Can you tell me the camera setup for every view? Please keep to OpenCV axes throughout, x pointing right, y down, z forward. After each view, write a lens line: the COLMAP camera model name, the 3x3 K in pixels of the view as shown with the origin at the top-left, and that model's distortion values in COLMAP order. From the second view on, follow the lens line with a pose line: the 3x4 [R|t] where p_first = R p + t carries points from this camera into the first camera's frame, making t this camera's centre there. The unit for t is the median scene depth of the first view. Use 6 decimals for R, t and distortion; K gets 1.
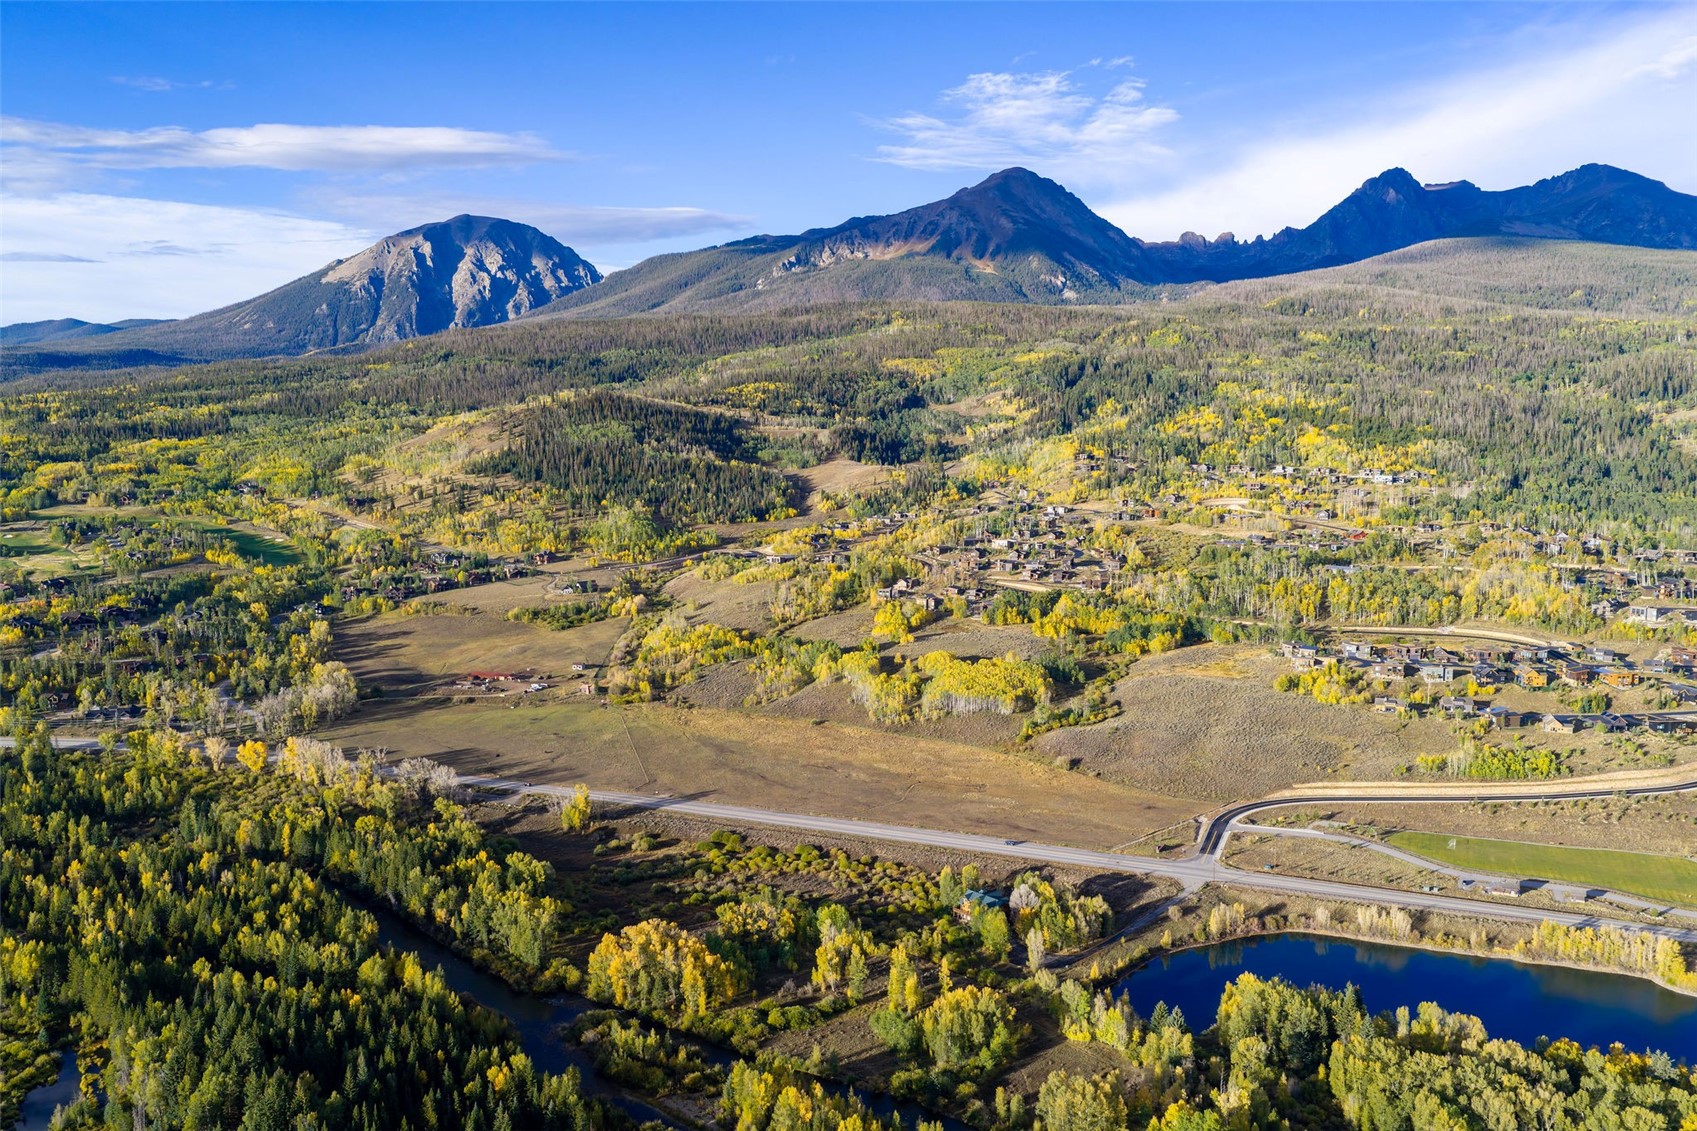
lens RADIAL K [[1398.8, 0, 854.1], [0, 1398.8, 570.8], [0, 0, 1]] dist [0.026051, -0.041973]
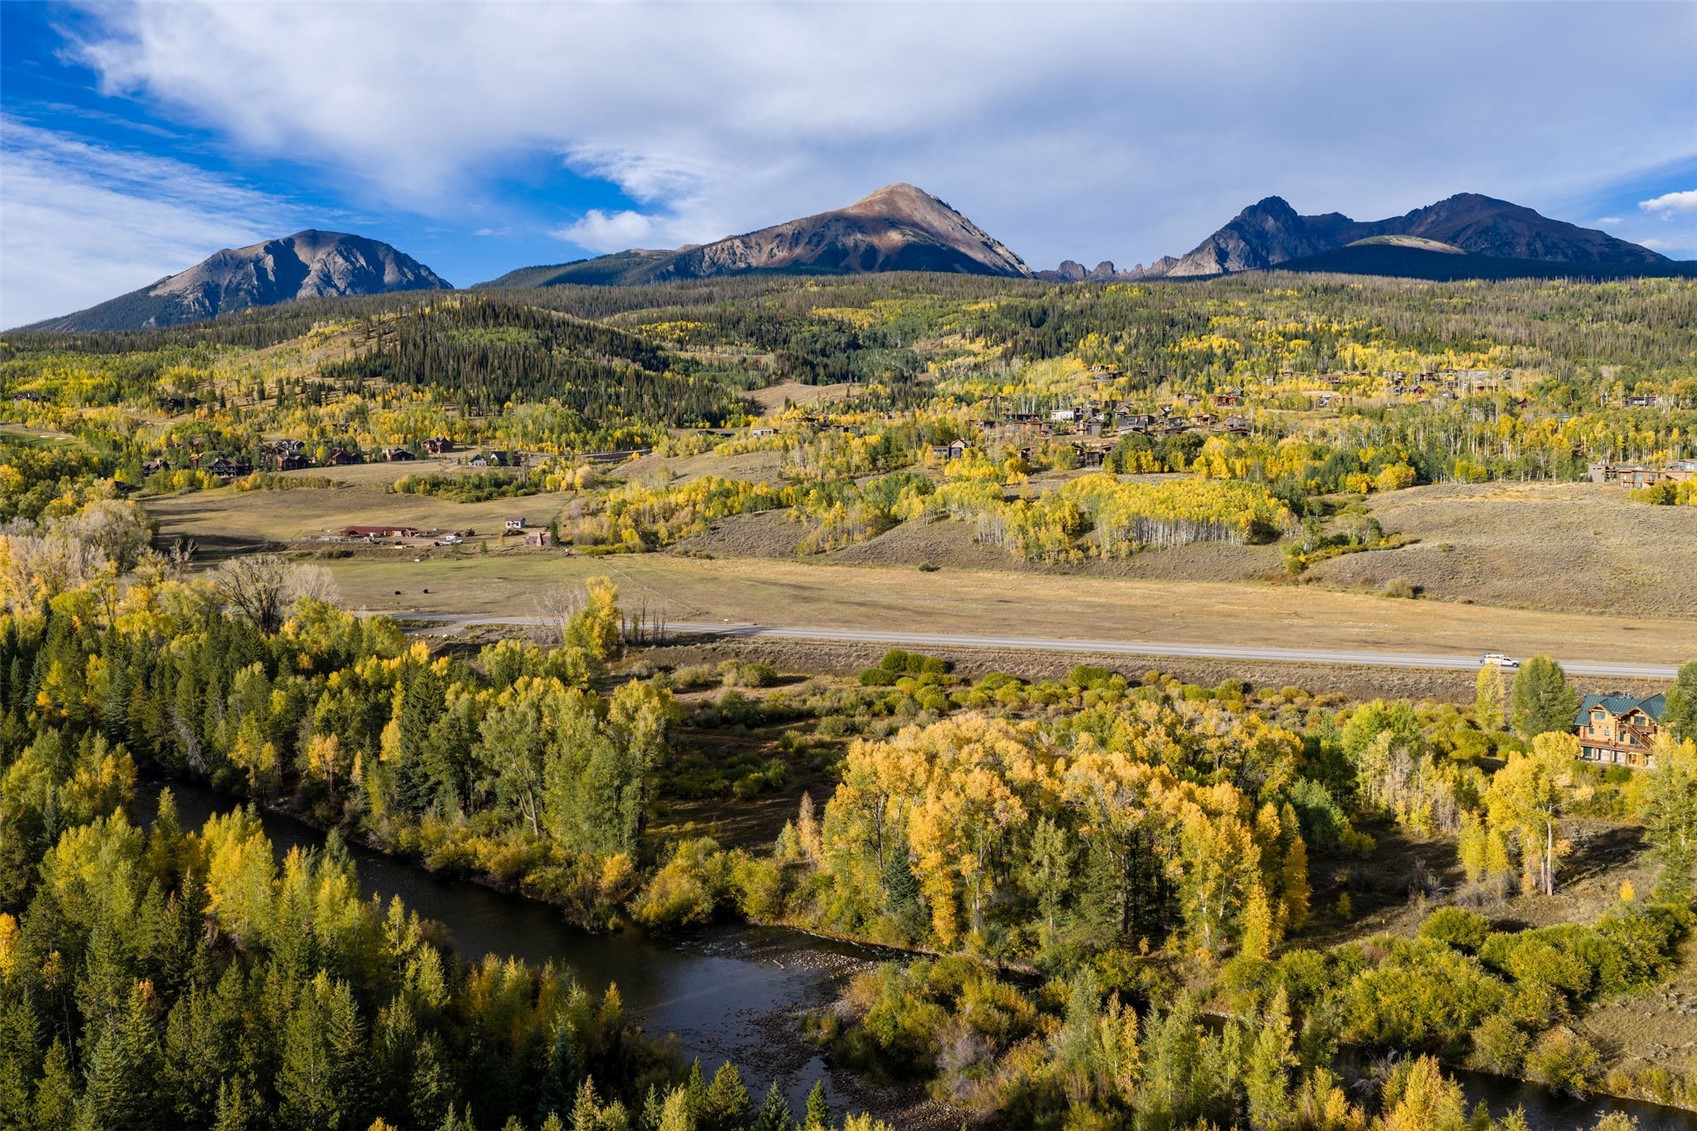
lens RADIAL K [[1398.8, 0, 848.7], [0, 1398.8, 574.1], [0, 0, 1]] dist [0.026051, -0.041973]
pose [[0.995196, -0.008351, 0.097542, -0.078581], [0.012126, 0.999198, -0.038172, 0.086854], [-0.097145, 0.039172, 0.994499, 0.252629]]
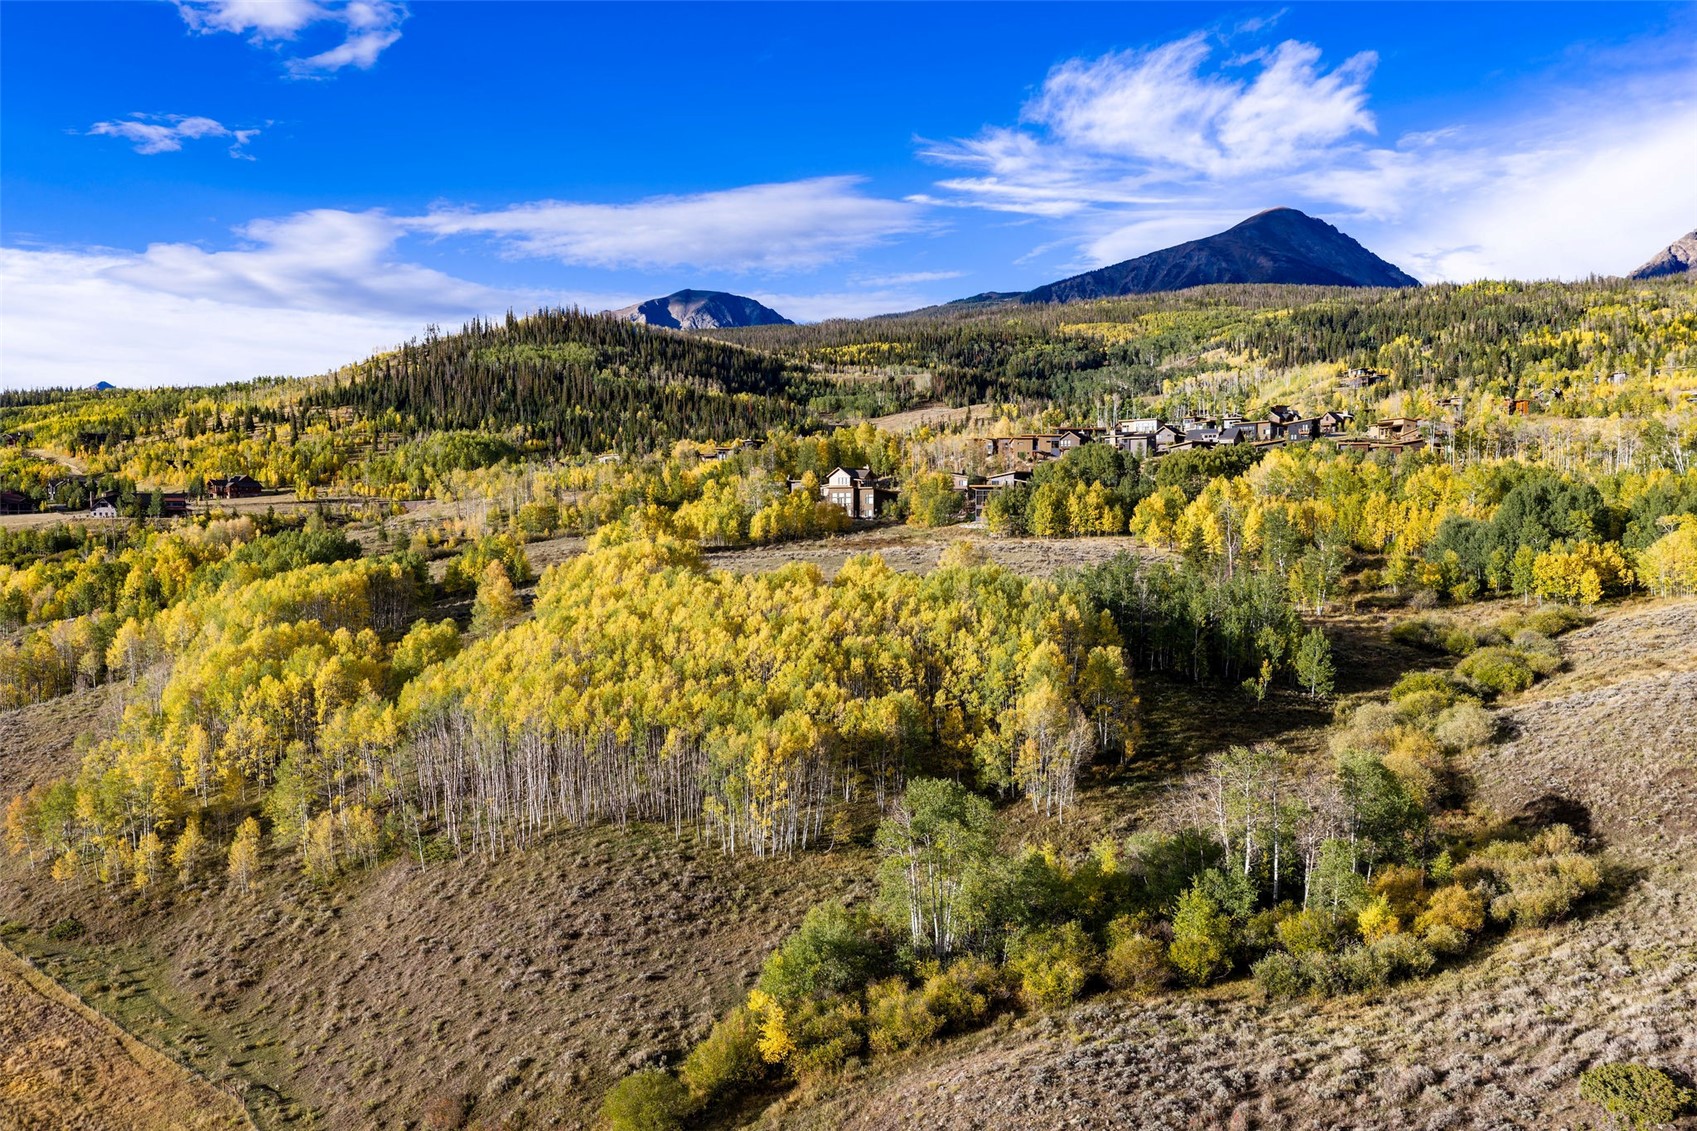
lens RADIAL K [[1398.8, 0, 860.3], [0, 1398.8, 564.0], [0, 0, 1]] dist [0.026051, -0.041973]
pose [[0.983416, 0.005716, -0.181274, 0.092298], [-0.020738, 0.996492, -0.081081, 0.053050], [0.180175, 0.083495, 0.980084, 0.543023]]
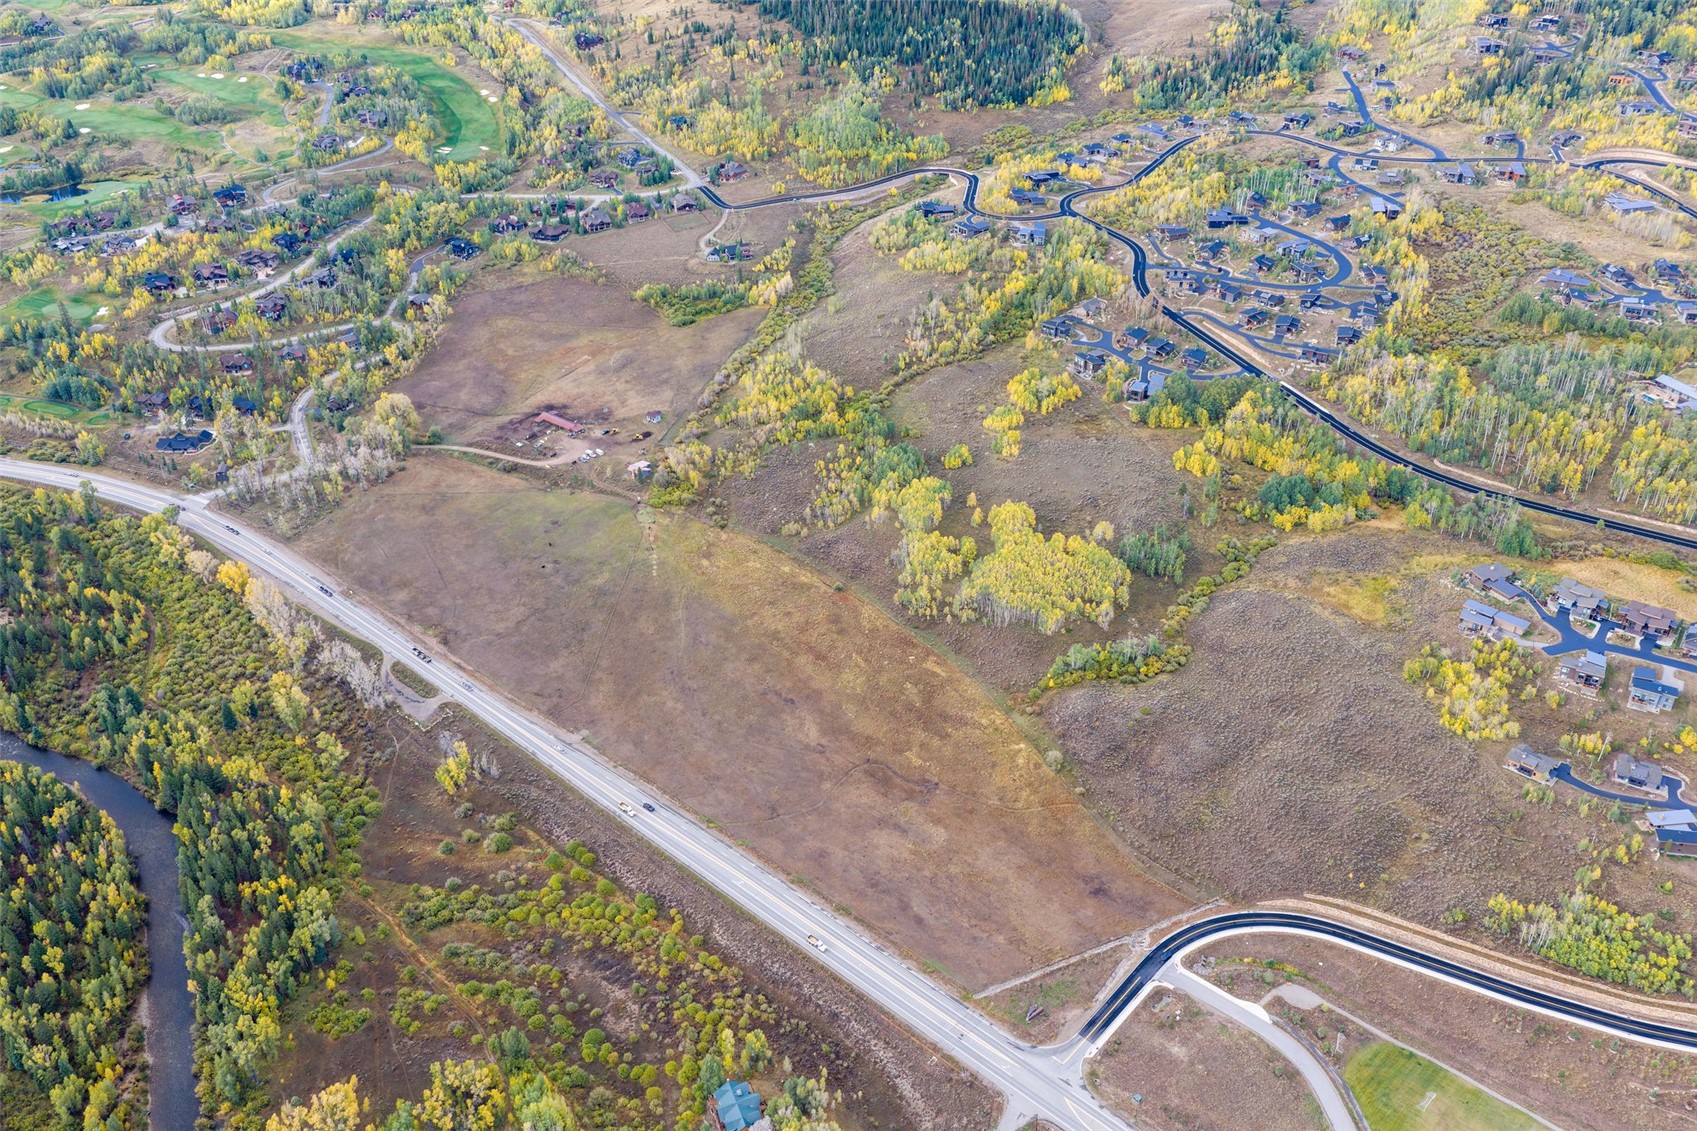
lens RADIAL K [[1398.8, 0, 849.2], [0, 1398.8, 572.7], [0, 0, 1]] dist [0.026051, -0.041973]
pose [[0.938460, 0.186378, -0.290786, 0.146475], [-0.033970, 0.887635, 0.459294, -0.190093], [0.343714, -0.421151, 0.839341, 0.185506]]
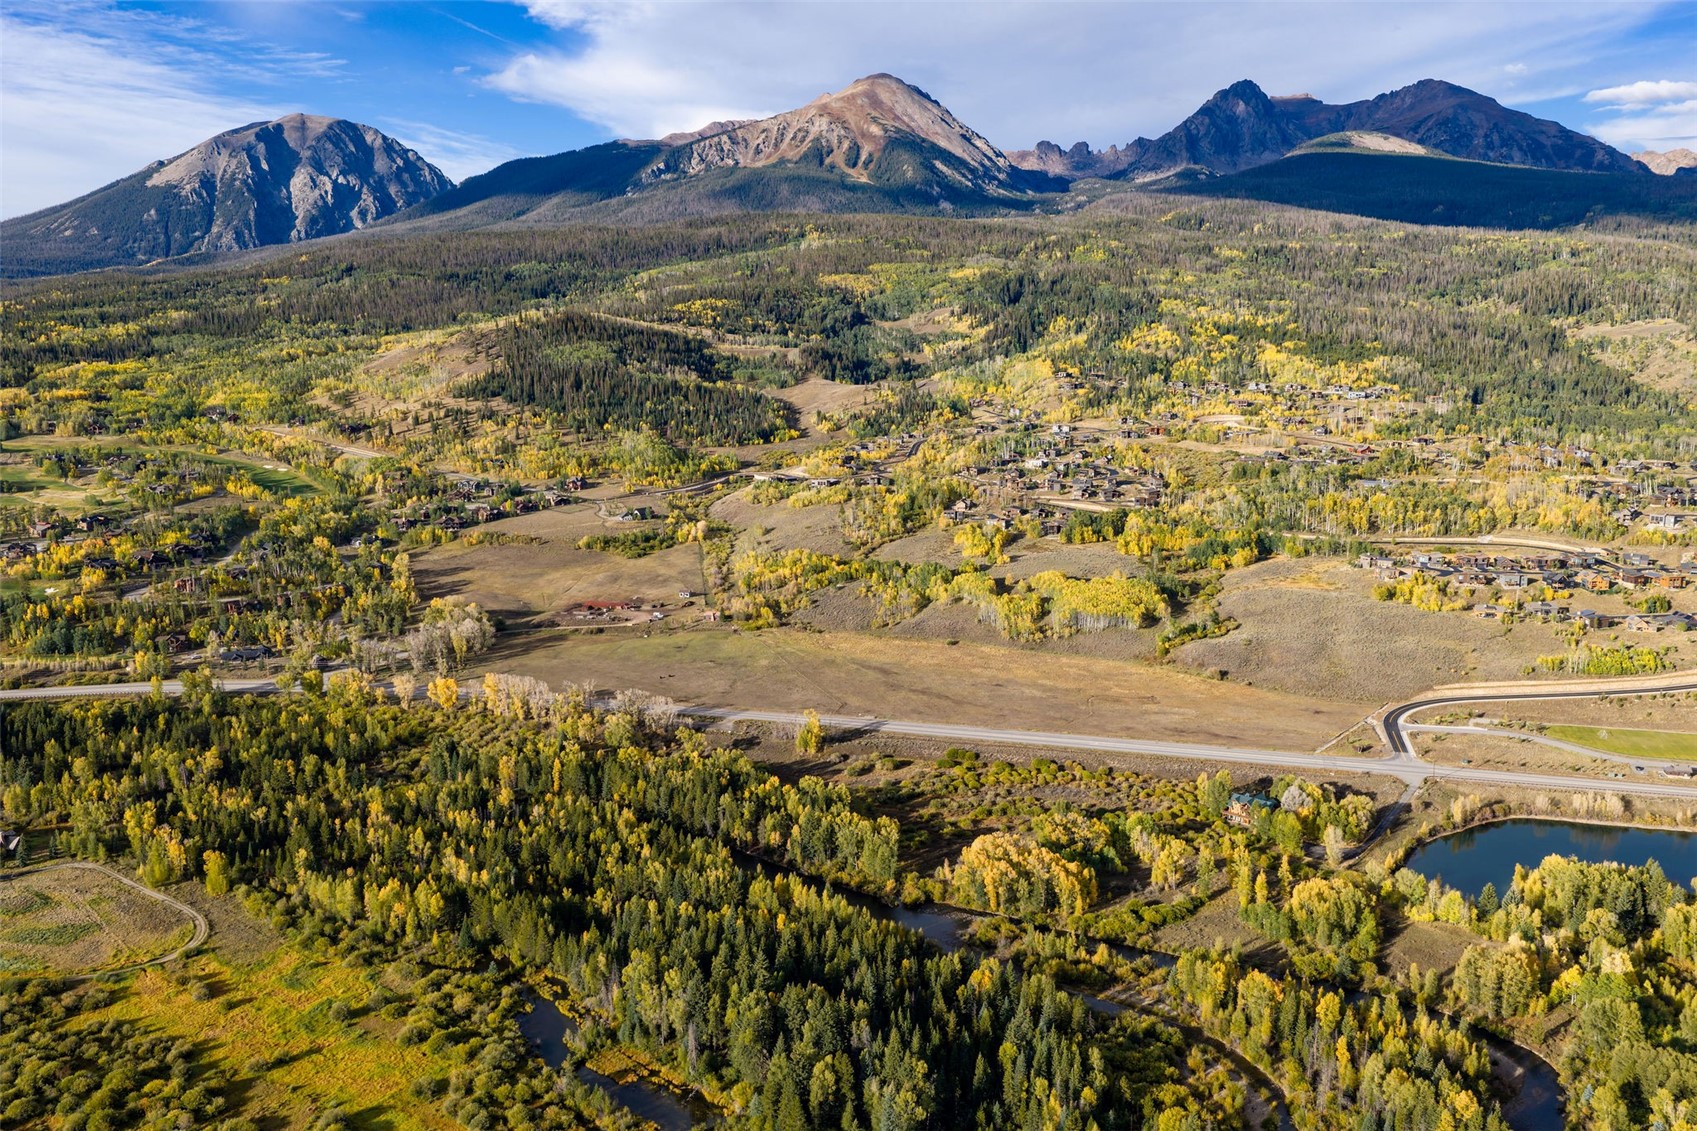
lens RADIAL K [[1398.8, 0, 851.7], [0, 1398.8, 582.1], [0, 0, 1]] dist [0.026051, -0.041973]
pose [[0.992827, -0.025034, 0.116906, -0.143510], [0.016603, 0.997227, 0.072545, -0.008830], [-0.118398, -0.070084, 0.990490, -0.014520]]
